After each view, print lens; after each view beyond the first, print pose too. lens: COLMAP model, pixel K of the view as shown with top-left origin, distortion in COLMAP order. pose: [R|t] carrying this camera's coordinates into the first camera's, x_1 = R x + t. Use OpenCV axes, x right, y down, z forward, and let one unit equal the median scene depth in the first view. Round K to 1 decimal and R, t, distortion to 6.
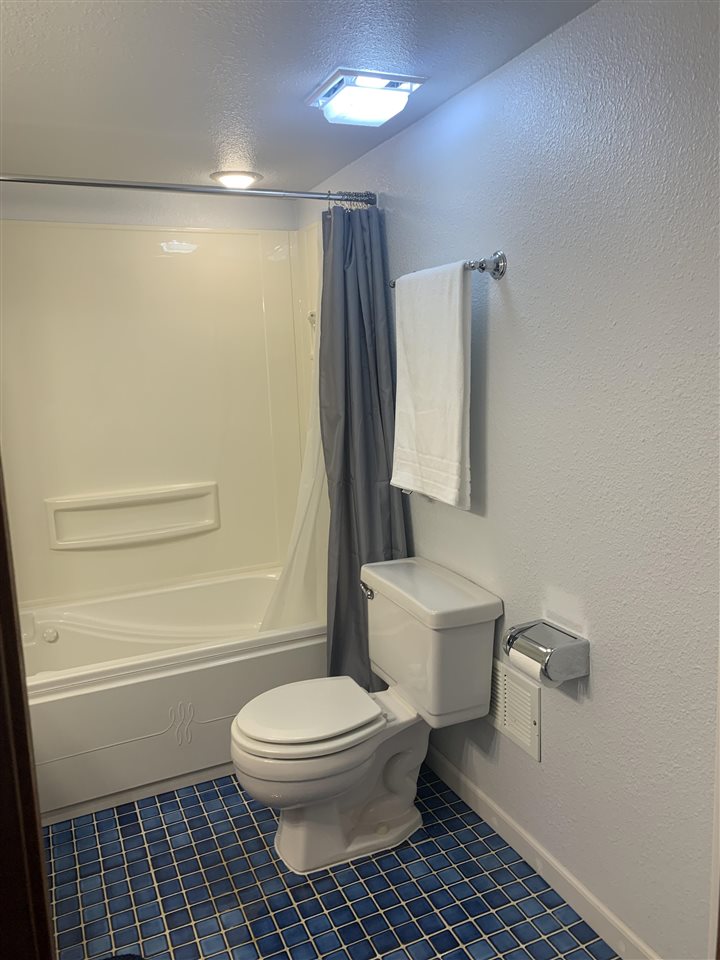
lens RADIAL K [[731.9, 0, 360.8], [0, 731.9, 477.1], [0, 0, 1]] dist [0.047860, -0.044042]
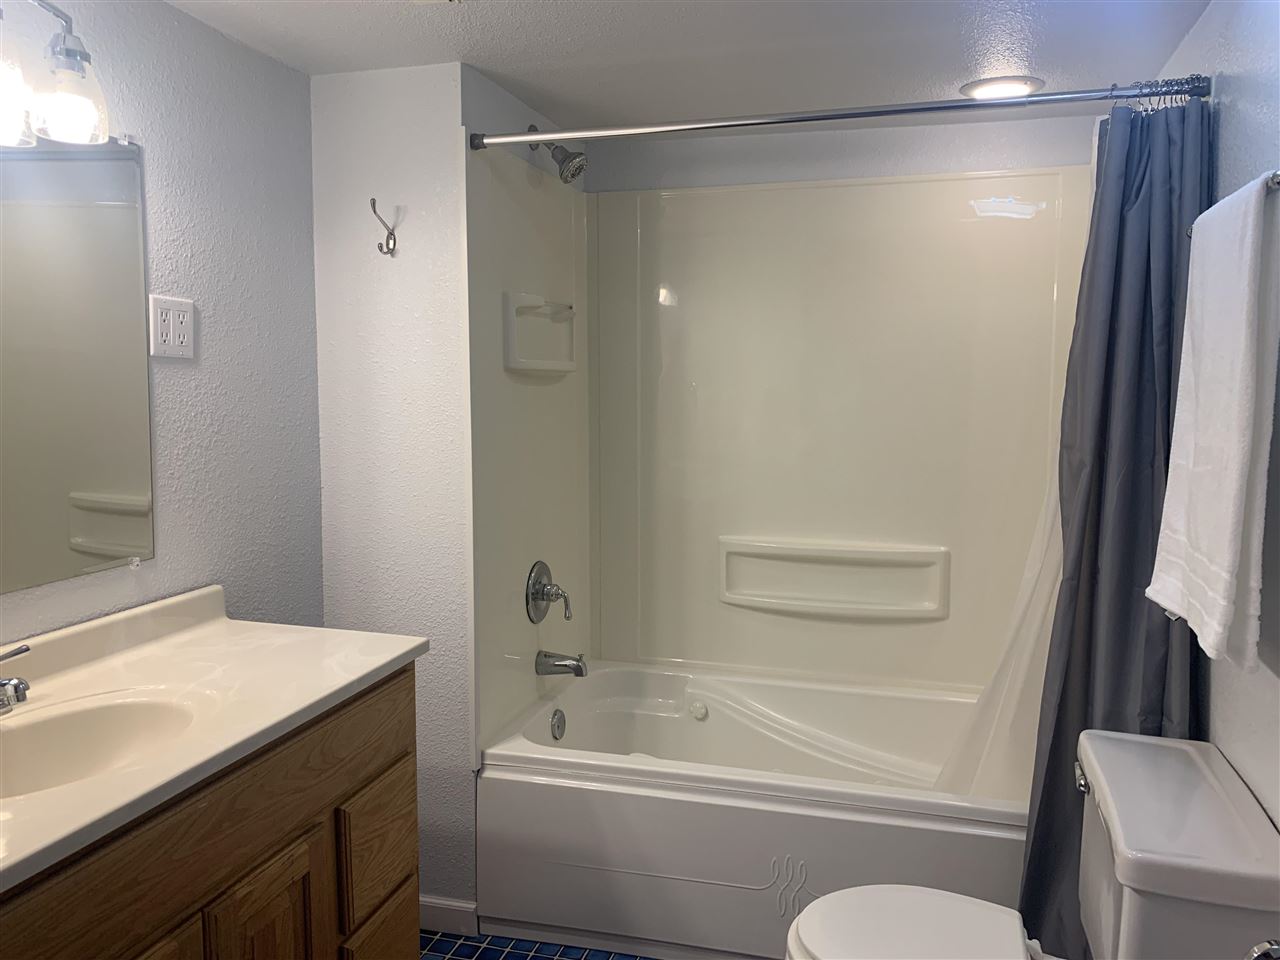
lens RADIAL K [[975.8, 0, 643.3], [0, 975.8, 484.8], [0, 0, 1]] dist [0.047860, -0.044042]
pose [[0.776730, 0.112687, -0.619671, 0.171886], [-0.140580, 0.990062, 0.003831, -0.019745], [0.613944, 0.084138, 0.784852, 0.162106]]
